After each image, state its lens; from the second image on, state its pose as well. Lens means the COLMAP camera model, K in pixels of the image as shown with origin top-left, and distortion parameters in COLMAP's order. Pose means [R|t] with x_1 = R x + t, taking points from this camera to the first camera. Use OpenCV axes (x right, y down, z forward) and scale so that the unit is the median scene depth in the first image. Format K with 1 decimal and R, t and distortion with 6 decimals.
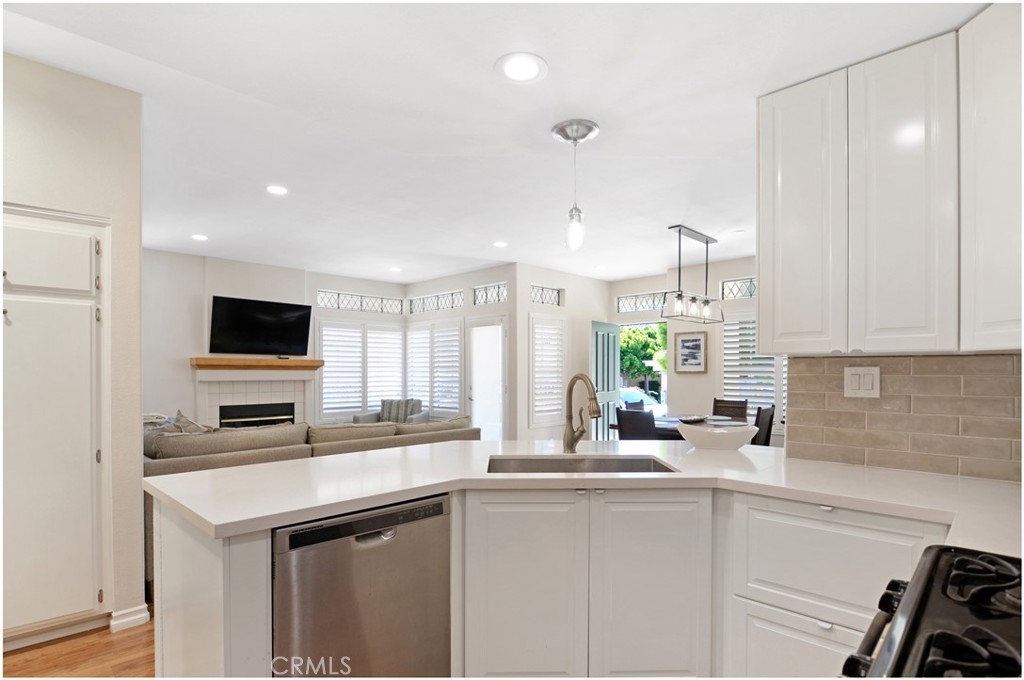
lens RADIAL K [[513.6, 0, 533.8], [0, 513.6, 371.1], [0, 0, 1]] dist [-0.001933, -0.000003]
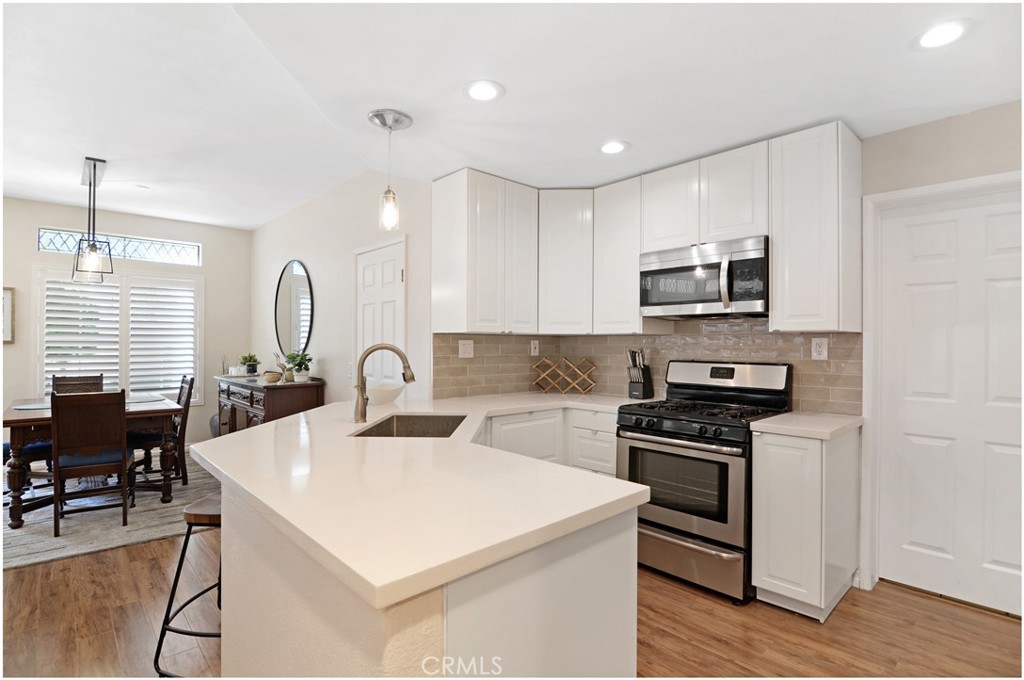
lens RADIAL K [[500.3, 0, 506.2], [0, 500.3, 341.8], [0, 0, 1]] dist [-0.001789, -0.009024]
pose [[0.084196, -0.000209, 0.996449, -0.320436], [-0.002814, 0.999996, 0.000447, -0.001099], [-0.996445, -0.002842, 0.084195, 0.225821]]
